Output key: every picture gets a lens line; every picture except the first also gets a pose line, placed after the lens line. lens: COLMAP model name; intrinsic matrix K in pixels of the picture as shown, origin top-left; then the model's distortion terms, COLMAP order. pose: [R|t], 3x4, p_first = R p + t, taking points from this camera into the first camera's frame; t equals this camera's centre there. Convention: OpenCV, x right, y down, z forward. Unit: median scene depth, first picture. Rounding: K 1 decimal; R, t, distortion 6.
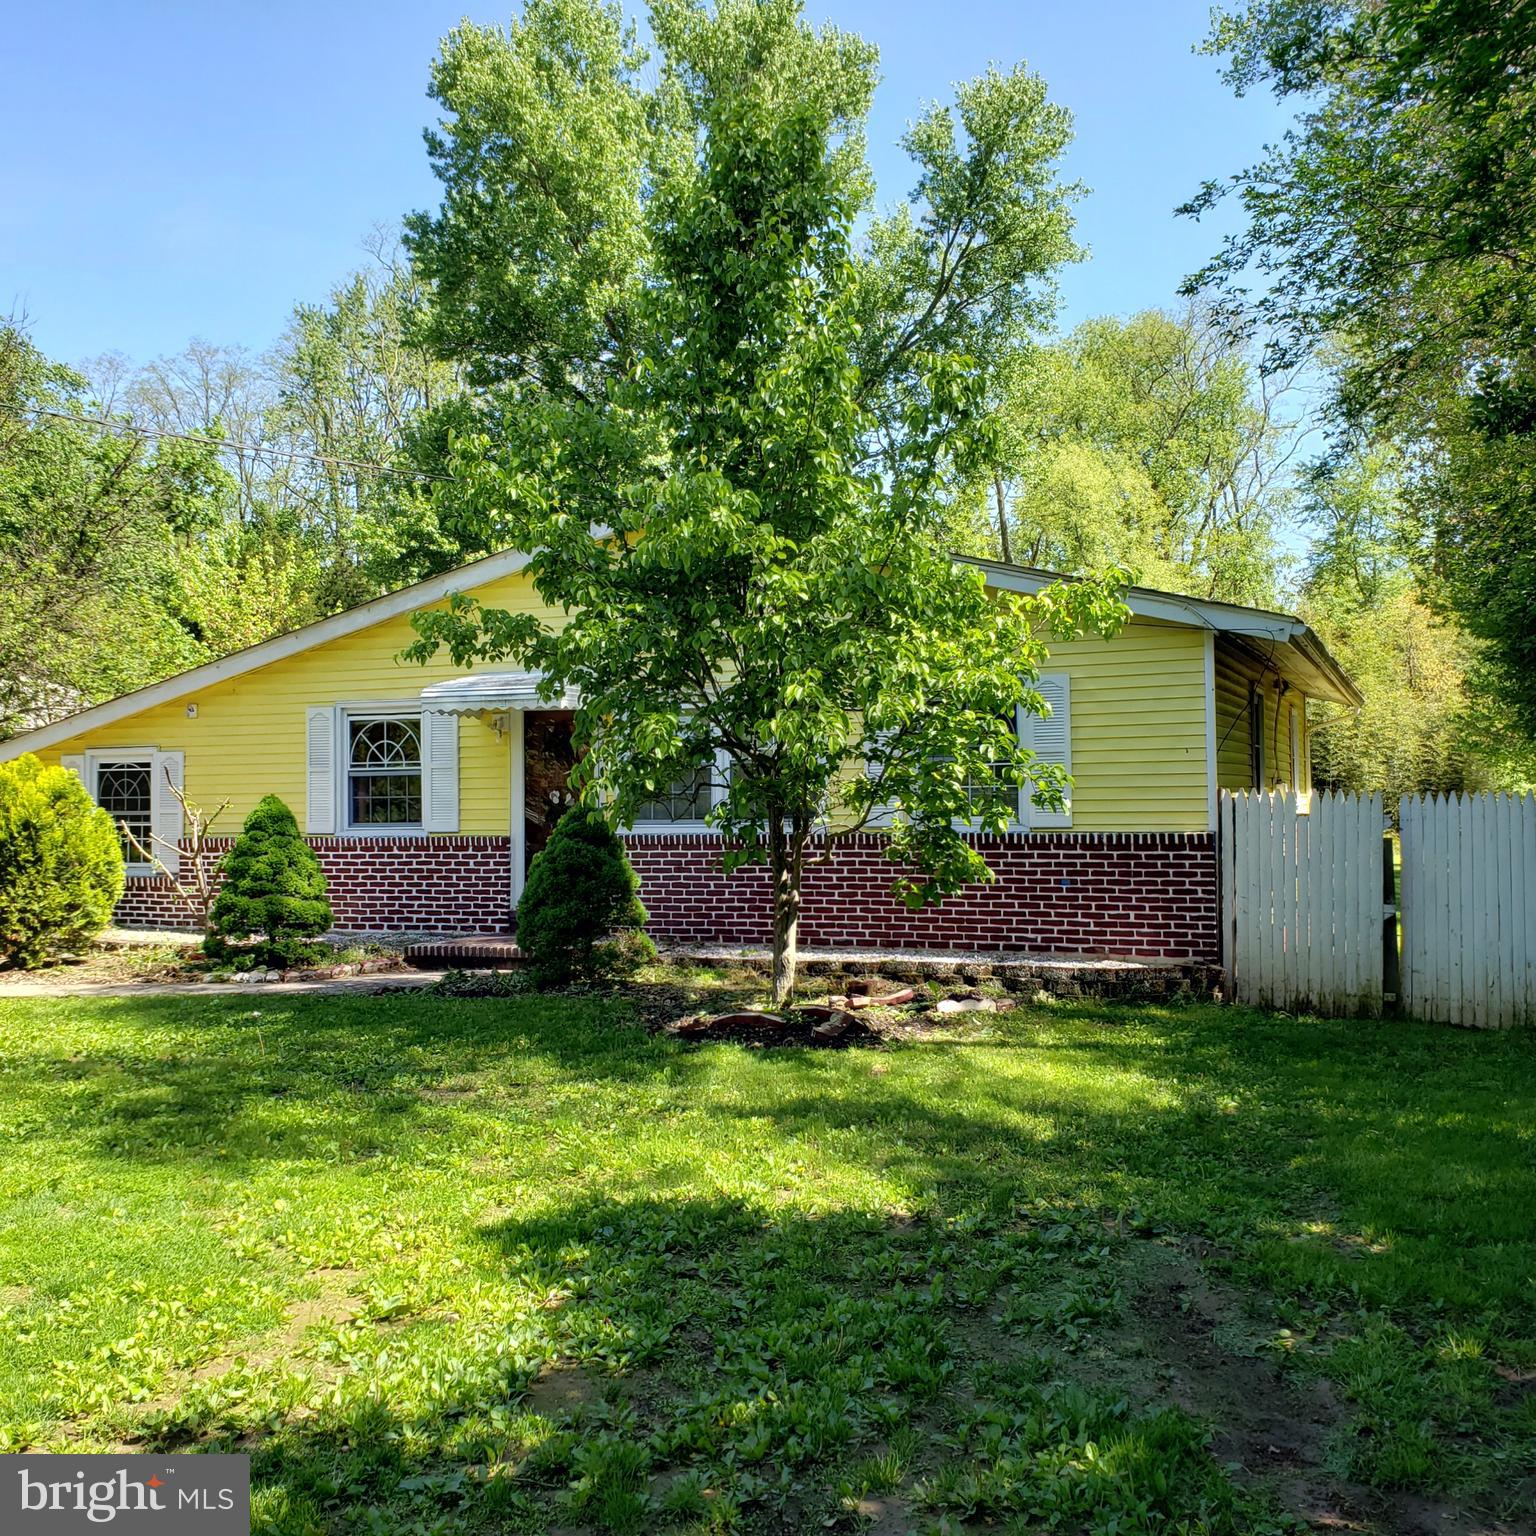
lens RADIAL K [[1585.7, 0, 768.0], [0, 1585.7, 768.0], [0, 0, 1]] dist [0.140869, -0.351962]
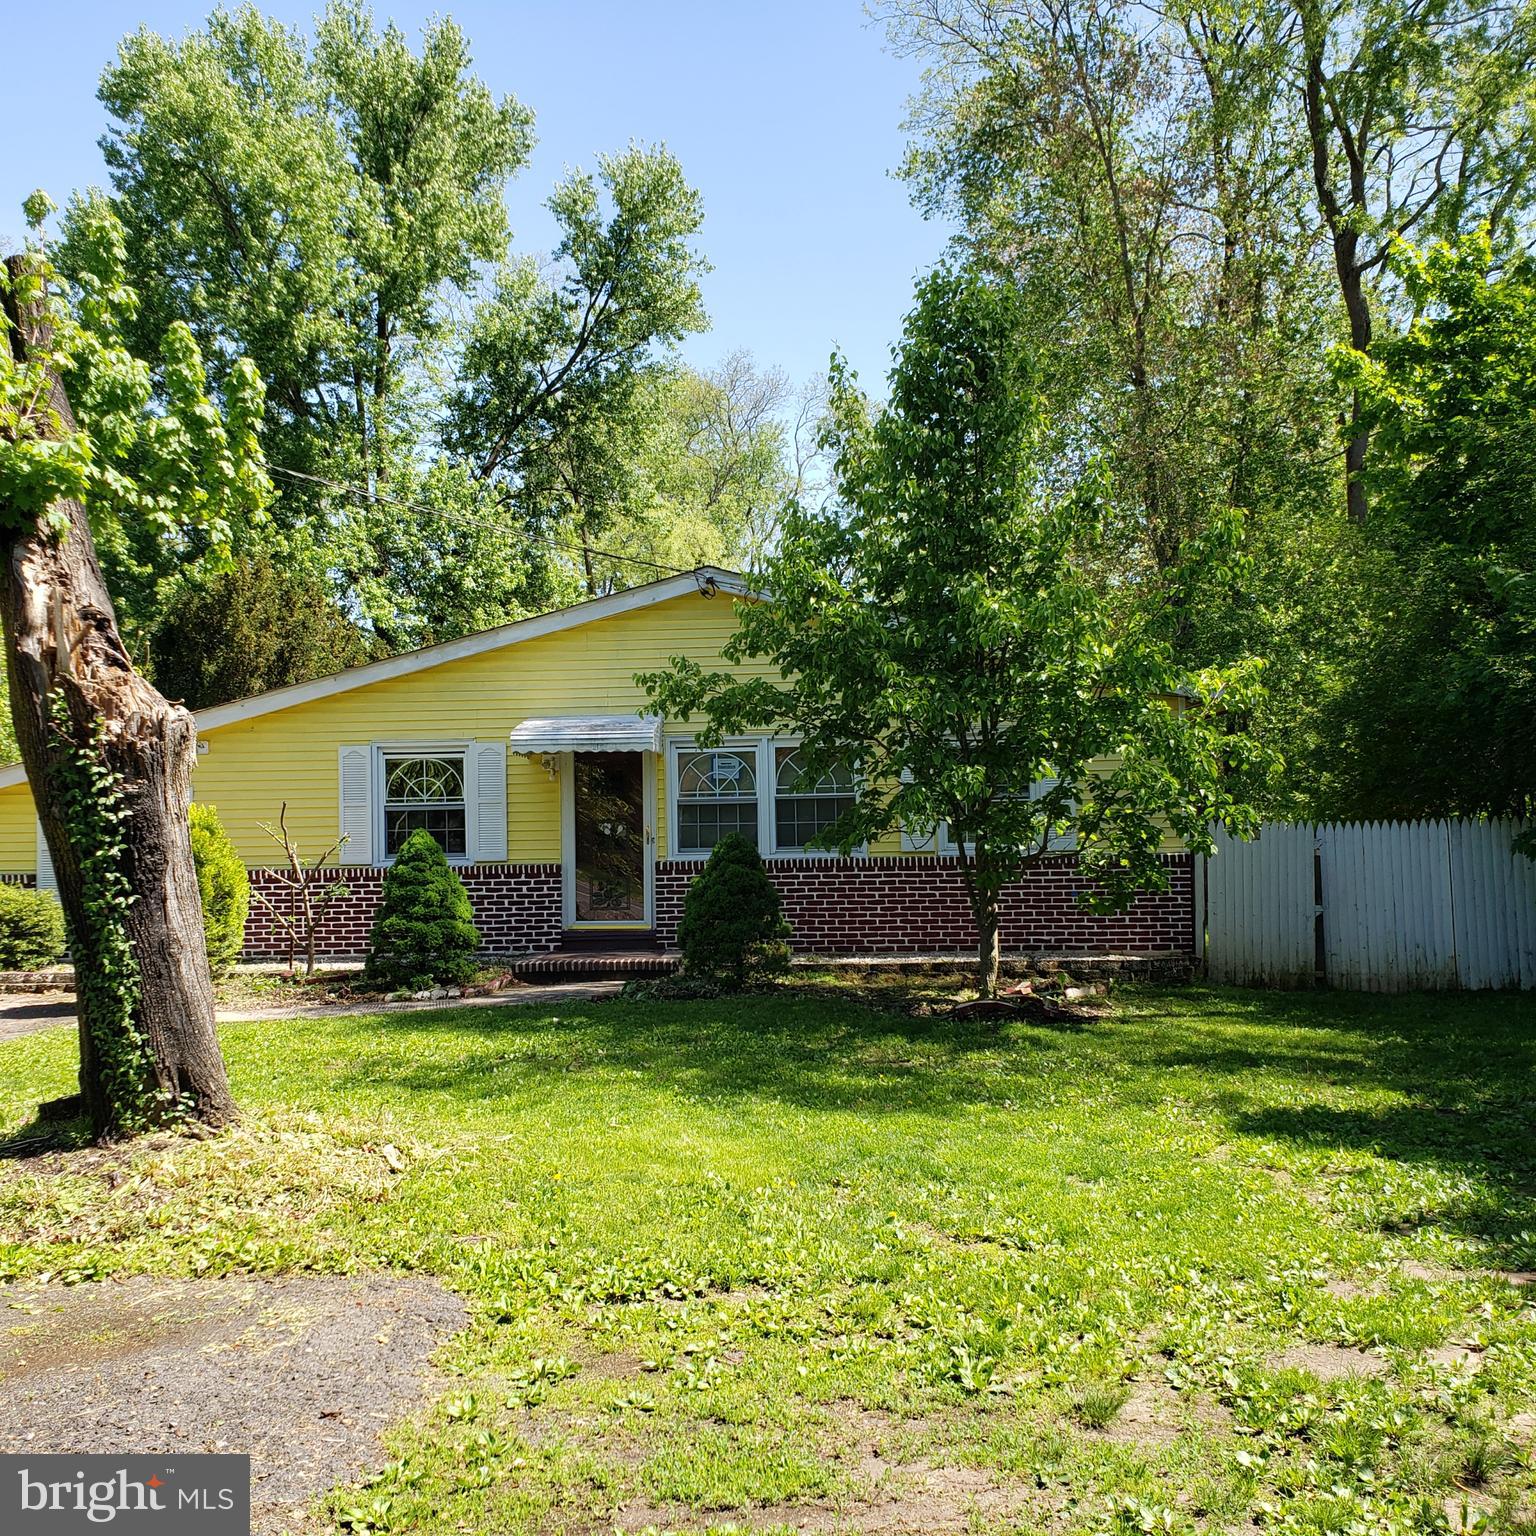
lens RADIAL K [[1555.3, 0, 767.1], [0, 1555.3, 791.1], [0, 0, 1]] dist [0.097605, -0.133996]
pose [[0.947115, 0.001015, 0.320894, -0.372658], [-0.000583, 0.999999, -0.001444, -0.006727], [-0.320895, 0.001181, 0.947114, -0.076893]]
